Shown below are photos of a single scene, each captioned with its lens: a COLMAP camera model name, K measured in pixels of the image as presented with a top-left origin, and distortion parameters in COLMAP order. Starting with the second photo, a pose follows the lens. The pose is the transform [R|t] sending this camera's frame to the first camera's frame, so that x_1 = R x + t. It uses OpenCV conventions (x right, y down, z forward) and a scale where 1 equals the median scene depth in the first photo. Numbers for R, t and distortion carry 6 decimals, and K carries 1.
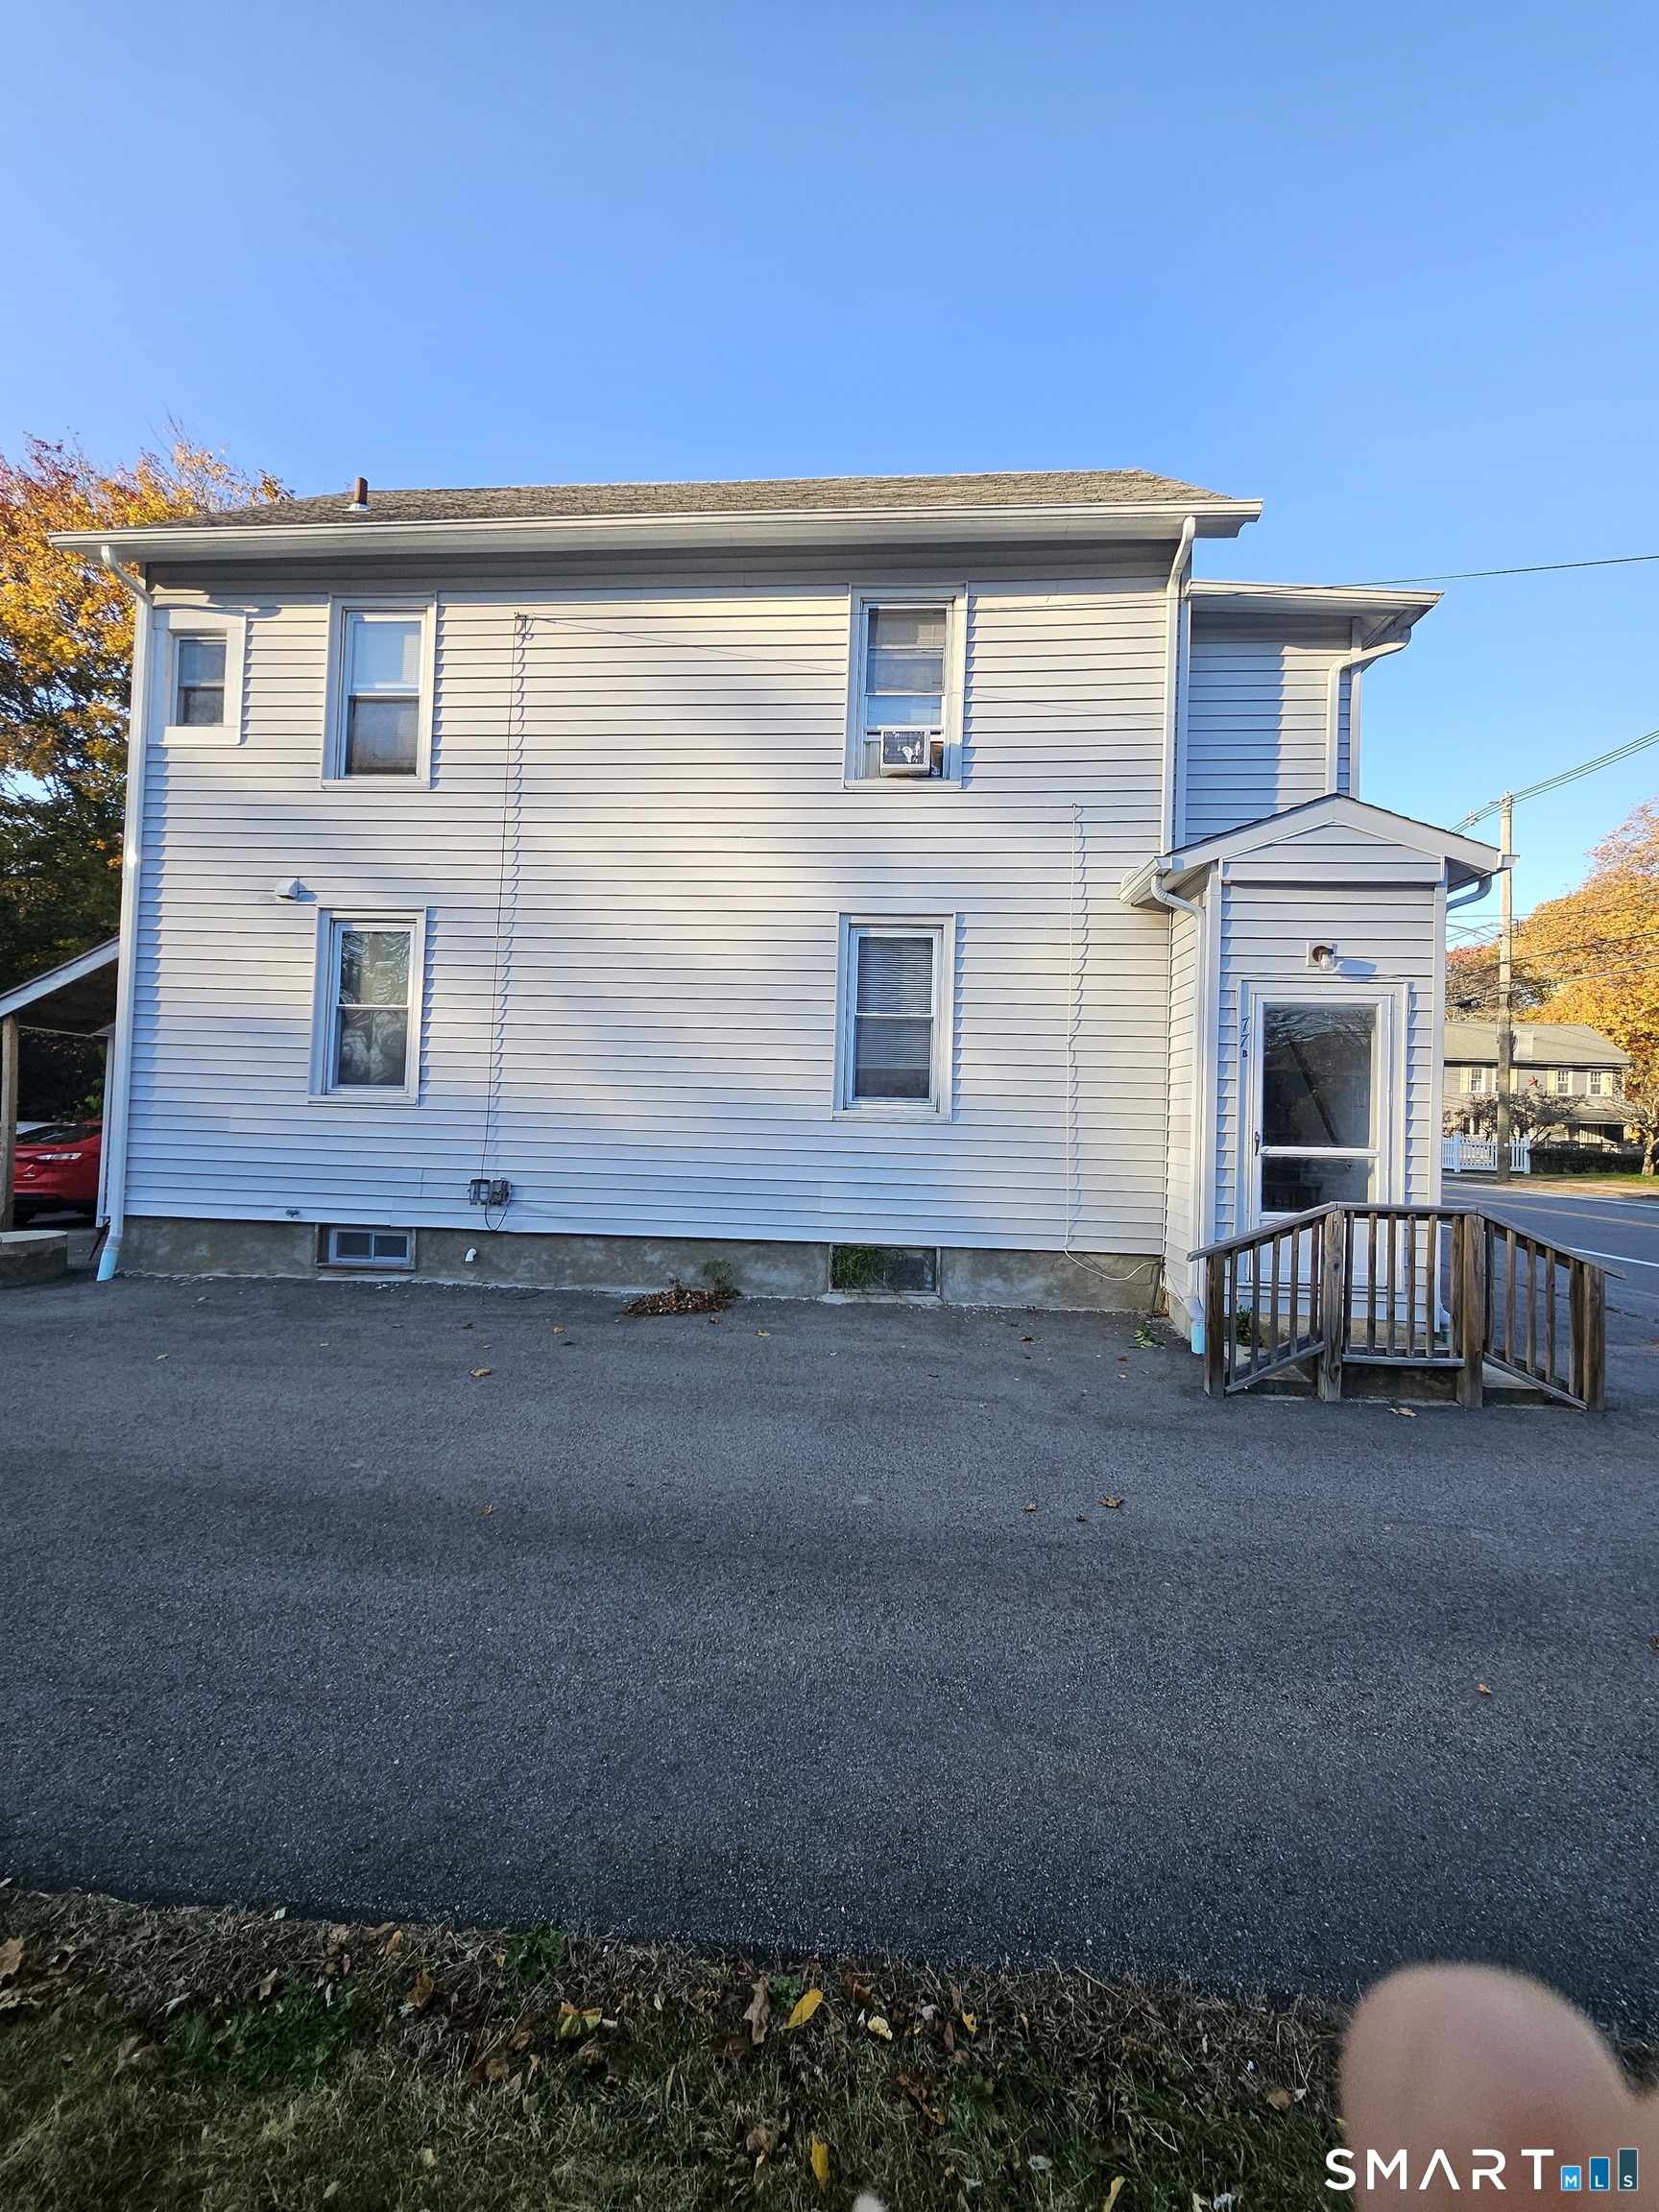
lens RADIAL K [[862.0, 0, 829.4], [0, 862.0, 1098.7], [0, 0, 1]] dist [0.001963, 0.002560]
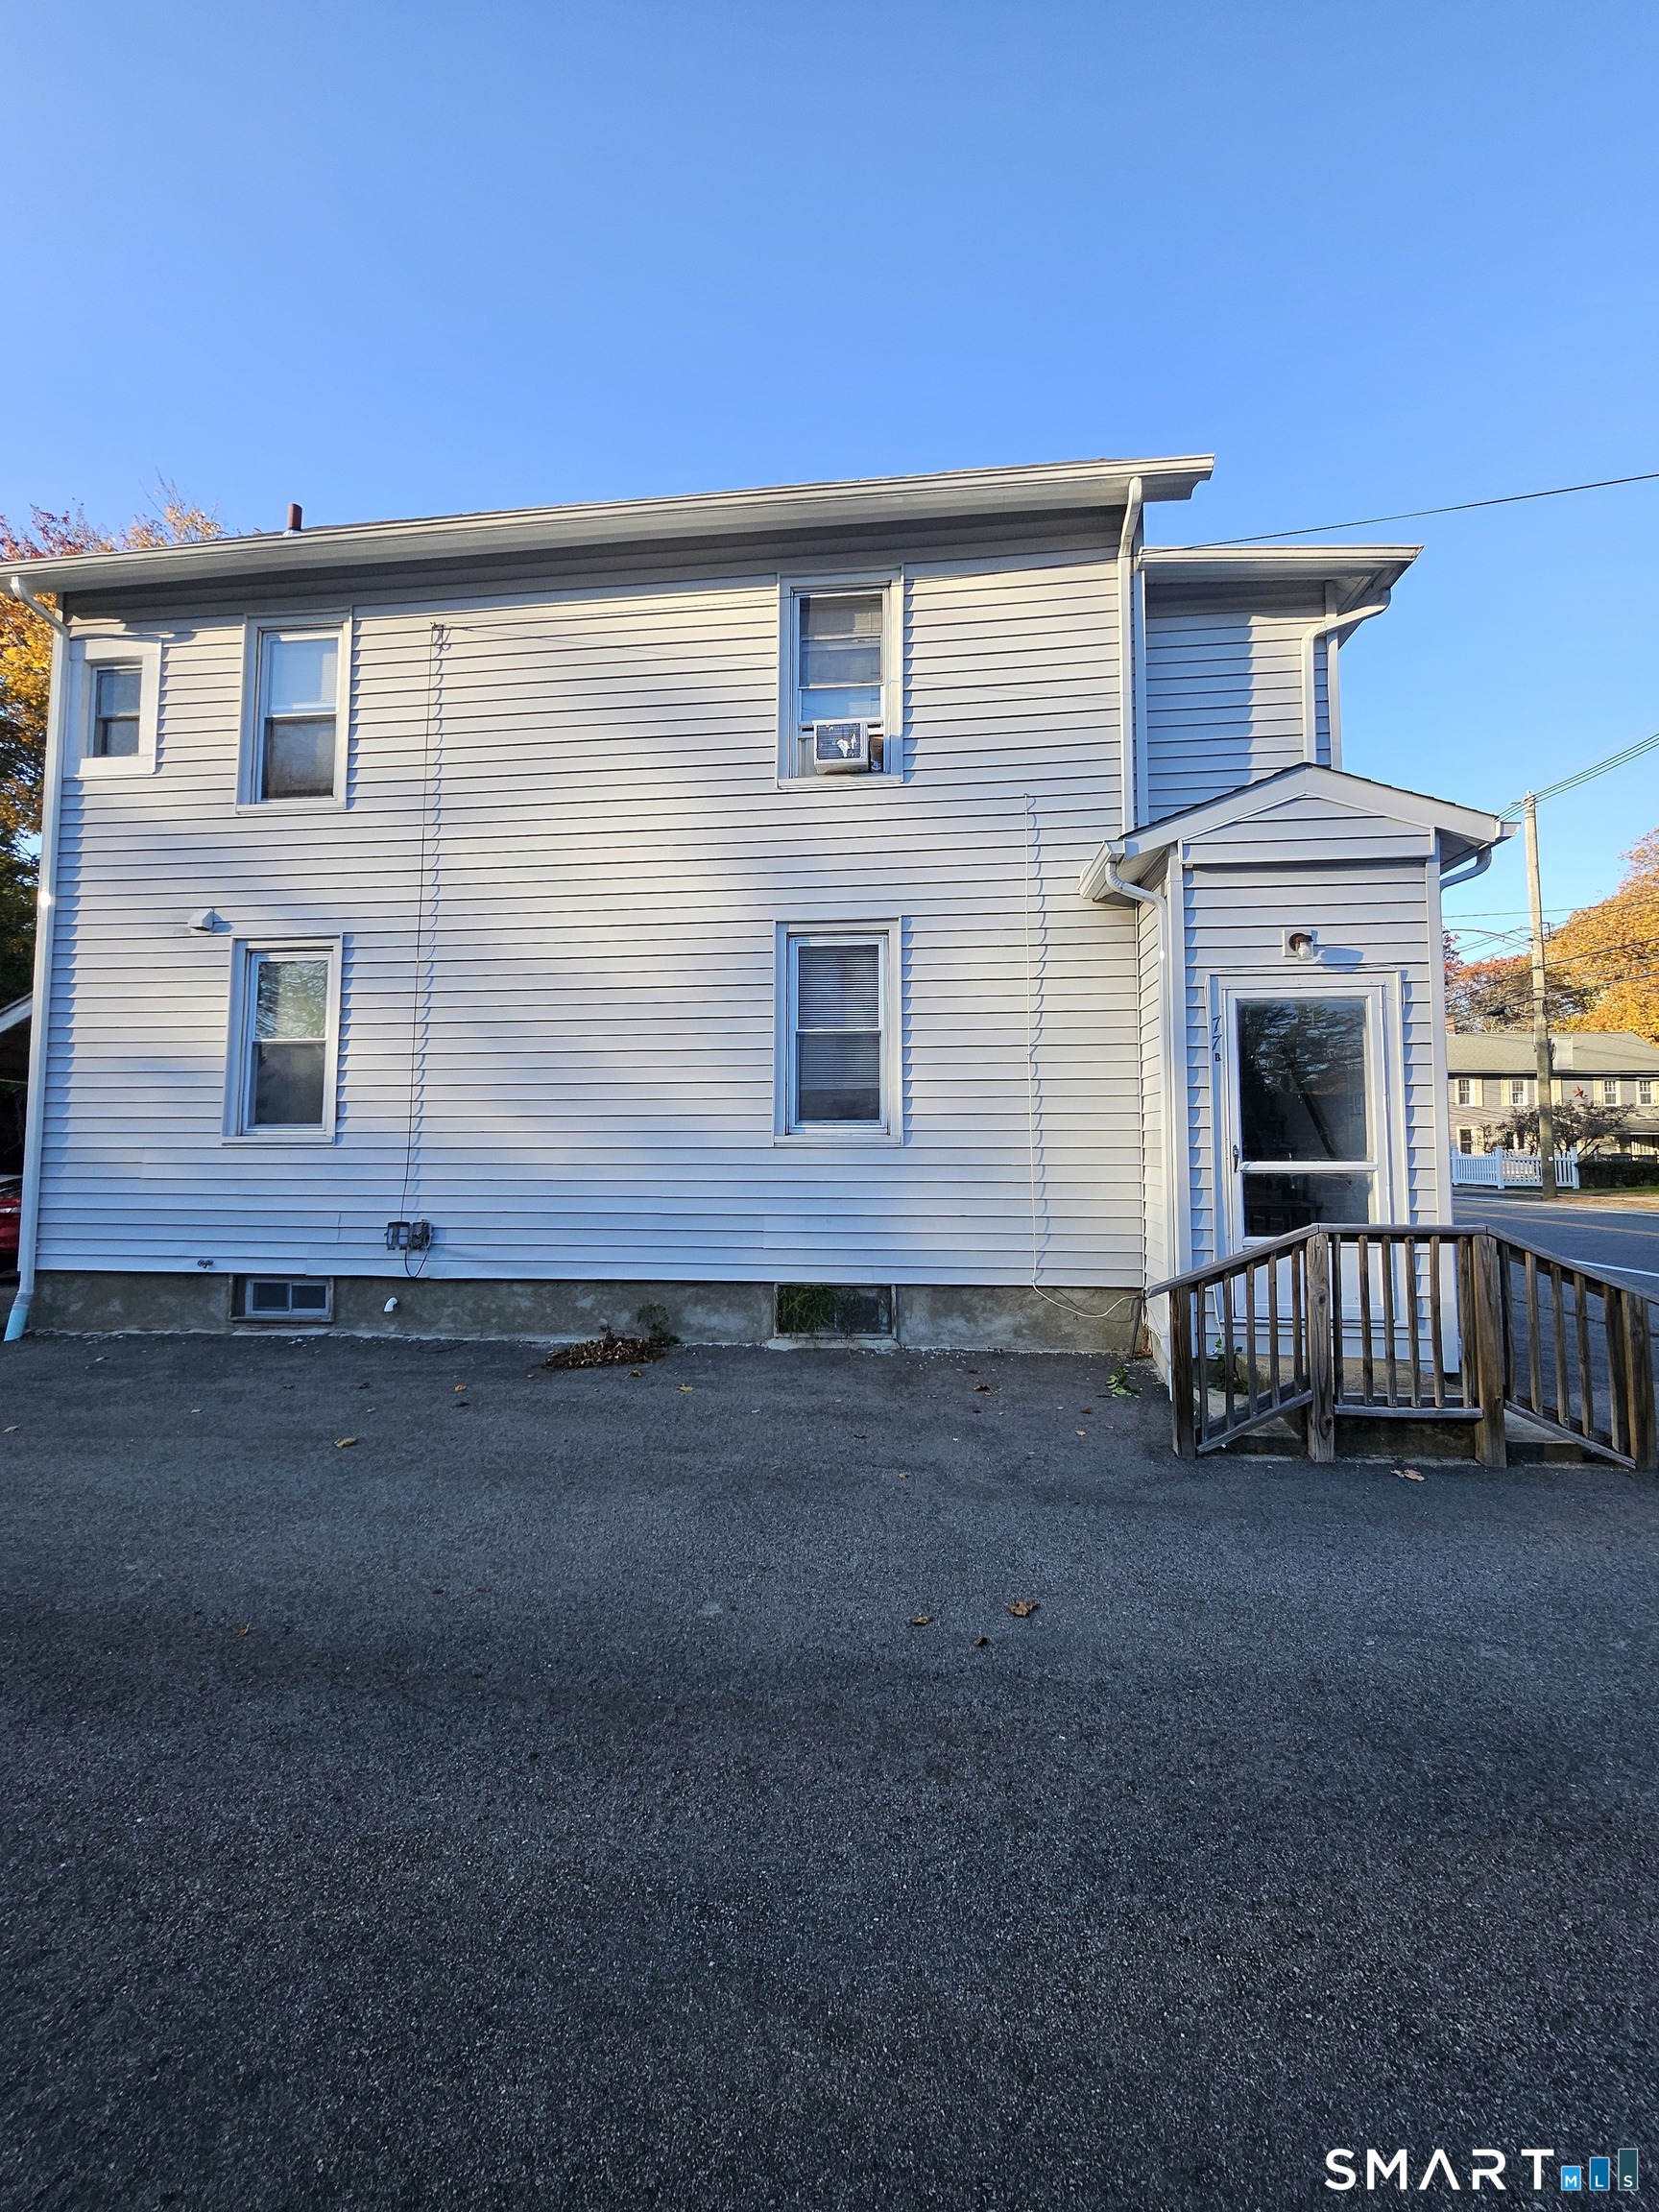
lens RADIAL K [[862.0, 0, 828.9], [0, 862.0, 1100.6], [0, 0, 1]] dist [0.001963, 0.002560]
pose [[0.999031, -0.029979, -0.032229, 0.093718], [0.028757, 0.998873, -0.037752, 0.011700], [0.033324, 0.036789, 0.998767, 0.088989]]
